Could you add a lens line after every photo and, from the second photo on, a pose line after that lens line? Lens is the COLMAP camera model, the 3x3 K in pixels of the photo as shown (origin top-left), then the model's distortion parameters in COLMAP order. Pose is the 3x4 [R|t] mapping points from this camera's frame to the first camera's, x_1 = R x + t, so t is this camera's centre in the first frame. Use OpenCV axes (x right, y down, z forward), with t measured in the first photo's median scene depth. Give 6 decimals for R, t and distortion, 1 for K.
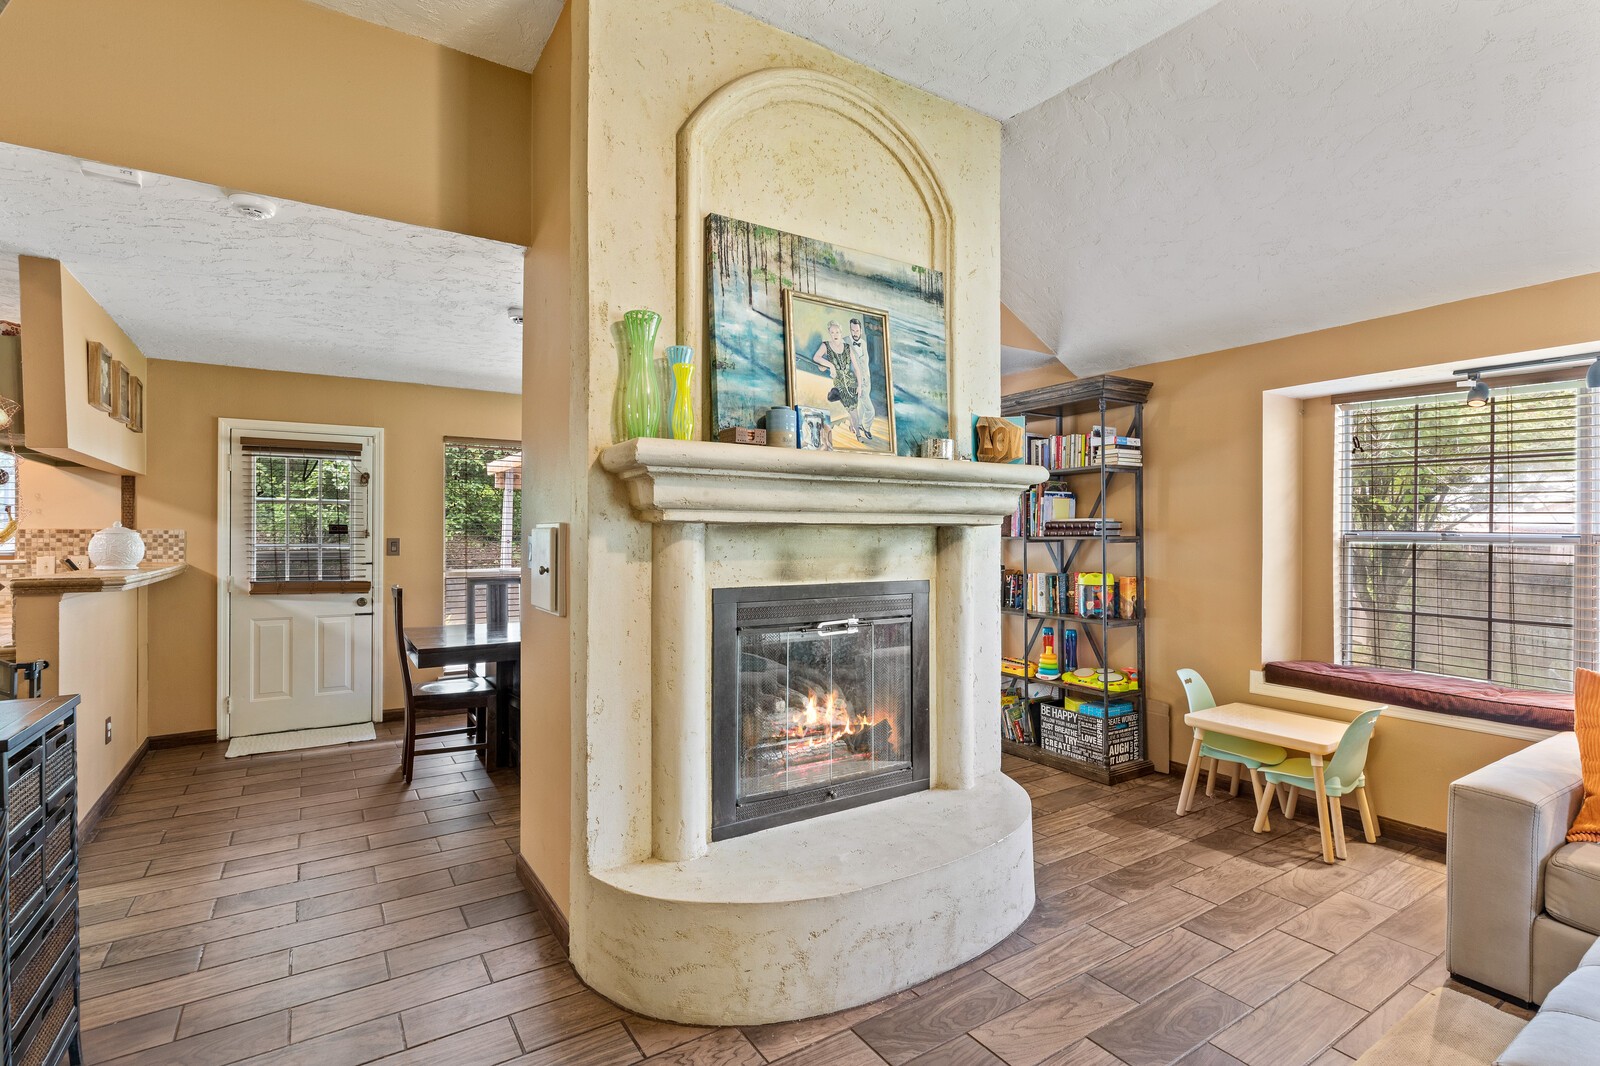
lens RADIAL K [[751.3, 0, 800.0], [0, 751.3, 533.0], [0, 0, 1]] dist [-0.000704, 0.000076]
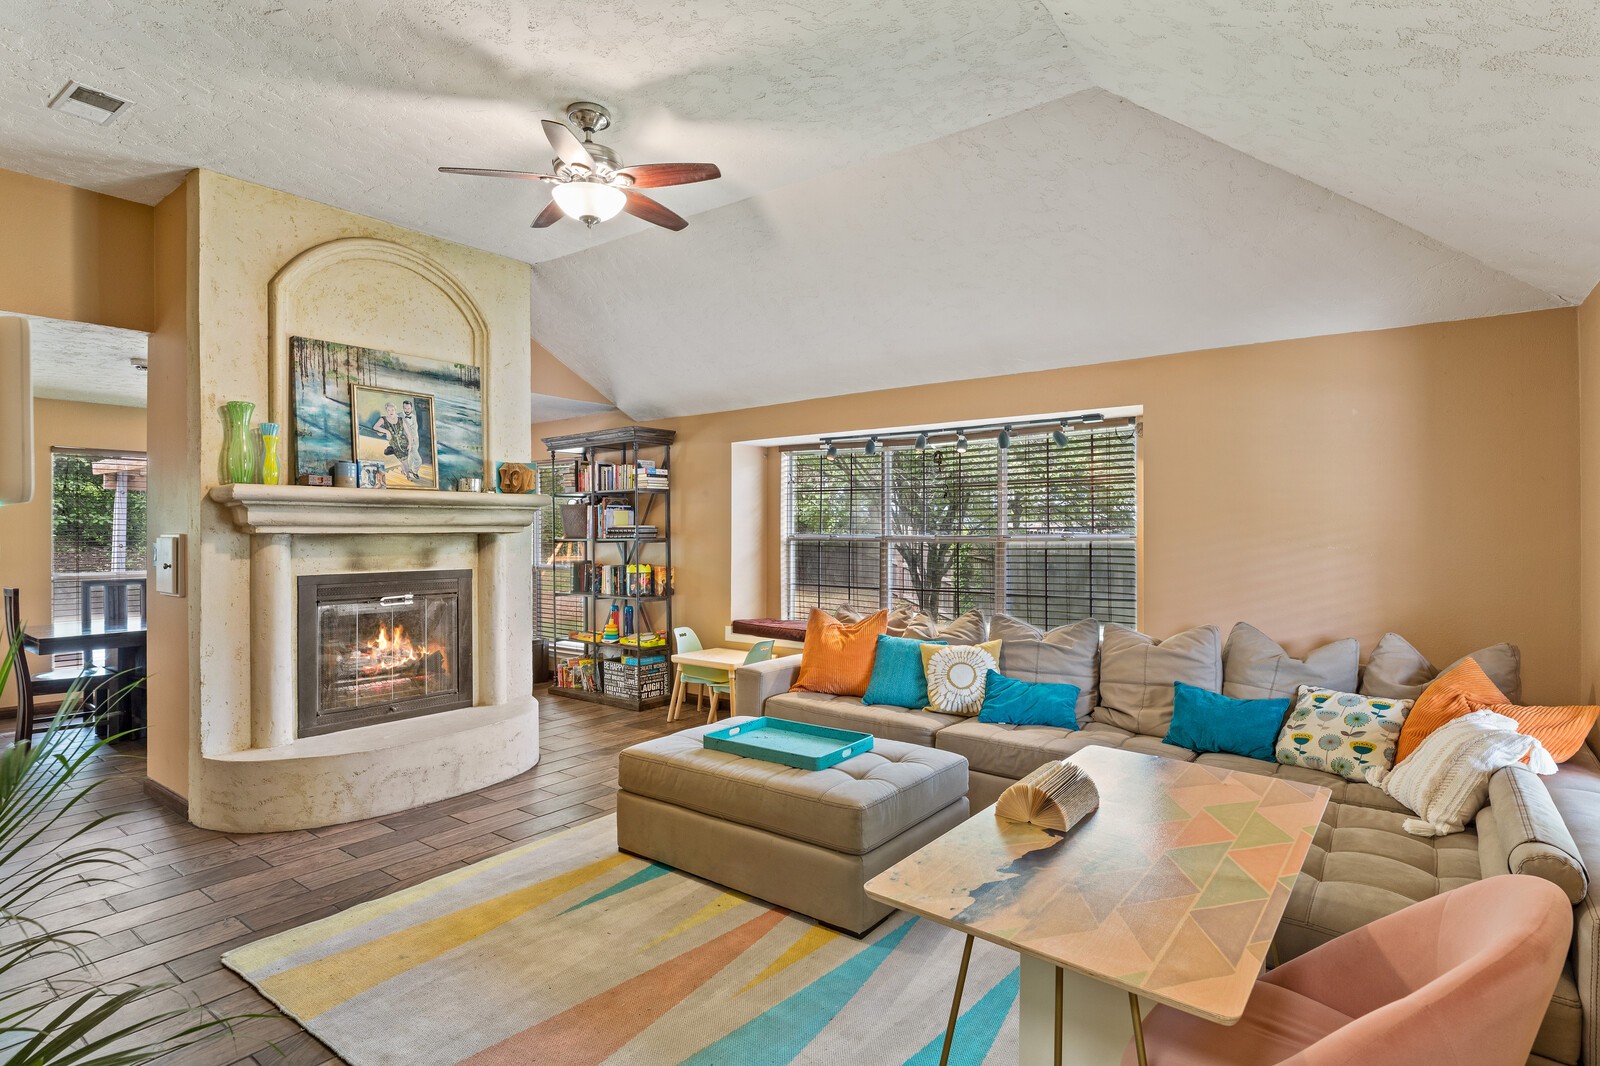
lens RADIAL K [[809.2, 0, 800.0], [0, 809.2, 533.0], [0, 0, 1]] dist [-0.001037, -0.000122]
pose [[0.943872, -0.004938, 0.330274, 0.282674], [0.004174, 0.999987, 0.003023, -0.014062], [-0.330285, -0.001475, 0.943880, -0.834132]]
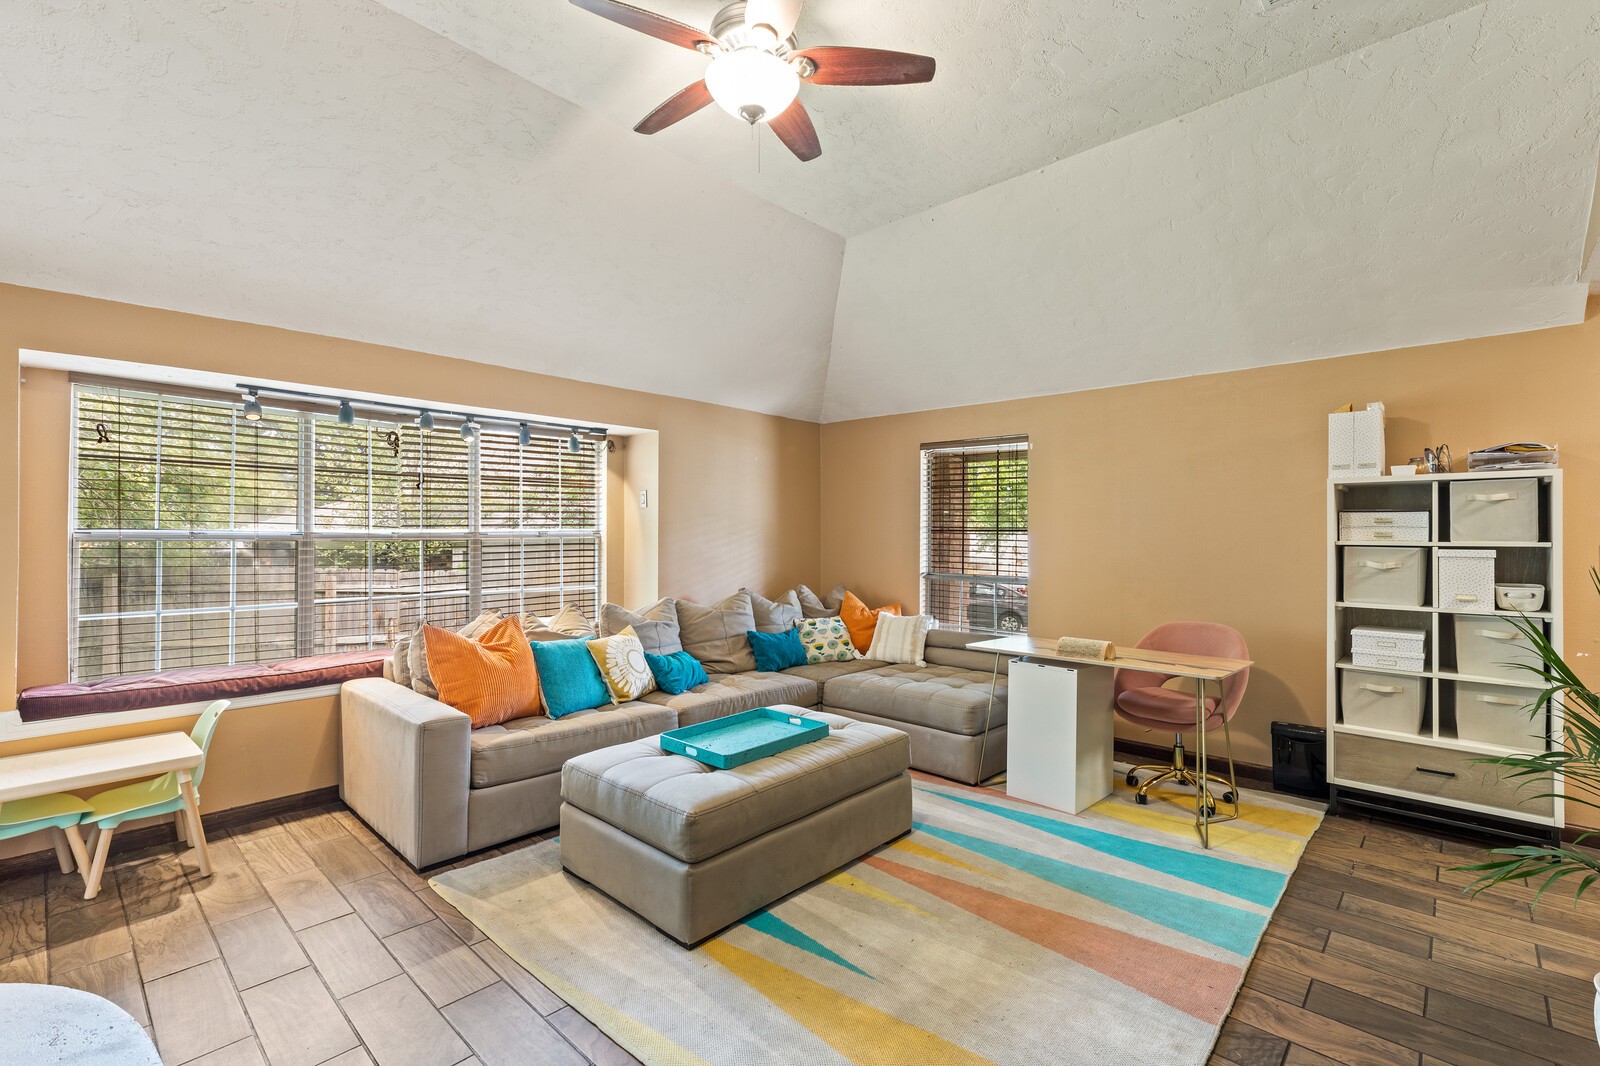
lens RADIAL K [[717.1, 0, 800.0], [0, 717.1, 533.0], [0, 0, 1]] dist [0.001921, 0.000464]
pose [[-0.242515, -0.000603, 0.970147, -0.420340], [-0.001395, 0.999999, 0.000273, 0.000960], [-0.970147, -0.001287, -0.242516, 0.555591]]
